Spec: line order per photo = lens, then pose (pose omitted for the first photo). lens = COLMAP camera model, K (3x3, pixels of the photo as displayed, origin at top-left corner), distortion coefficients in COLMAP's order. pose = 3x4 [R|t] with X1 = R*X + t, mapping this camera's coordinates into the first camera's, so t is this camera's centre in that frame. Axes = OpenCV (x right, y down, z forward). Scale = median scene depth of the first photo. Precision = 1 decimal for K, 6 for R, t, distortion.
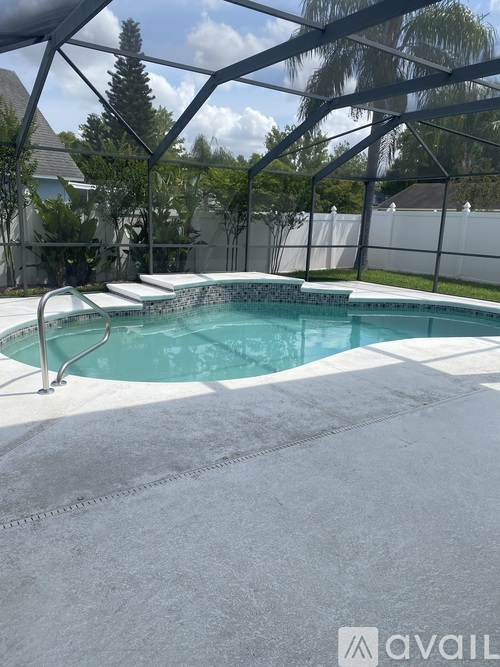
lens RADIAL K [[507.8, 0, 250.0], [0, 507.8, 333.5], [0, 0, 1]] dist [0.078181, -0.184421]
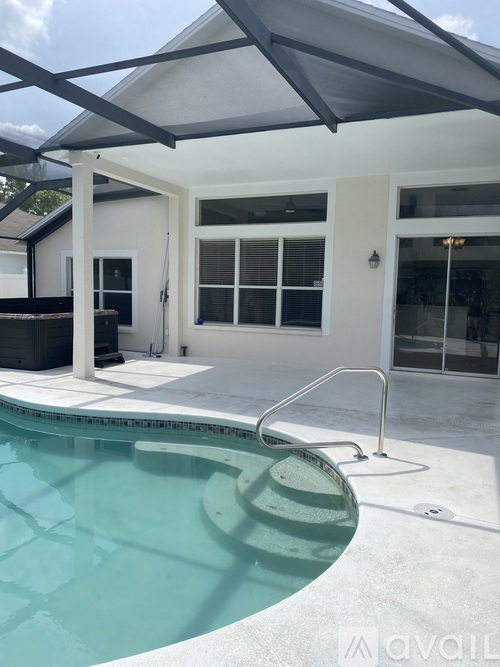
lens RADIAL K [[507.8, 0, 250.0], [0, 507.8, 333.5], [0, 0, 1]] dist [0.078181, -0.184421]
pose [[-0.520606, -0.126360, 0.844395, -1.225450], [0.145895, 0.961276, 0.233801, -0.462423], [-0.841239, 0.244911, -0.482011, 1.820275]]
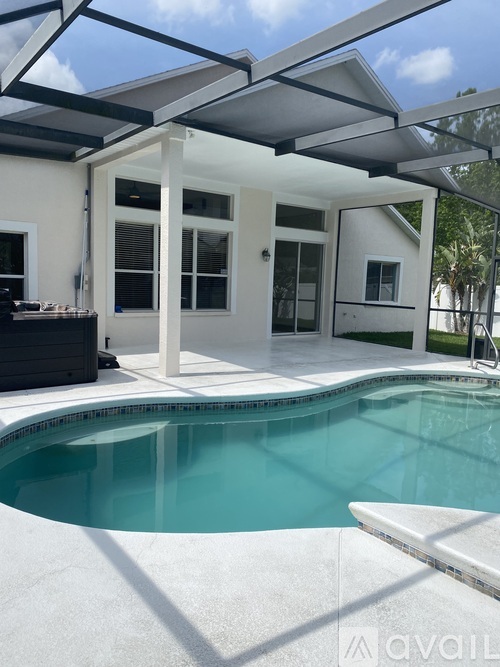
lens RADIAL K [[507.8, 0, 250.0], [0, 507.8, 333.5], [0, 0, 1]] dist [0.078181, -0.184421]
pose [[-0.996006, -0.069908, -0.055544, 0.646628], [-0.084003, 0.944513, 0.317553, -0.671602], [0.030263, 0.320950, -0.946613, 3.153676]]
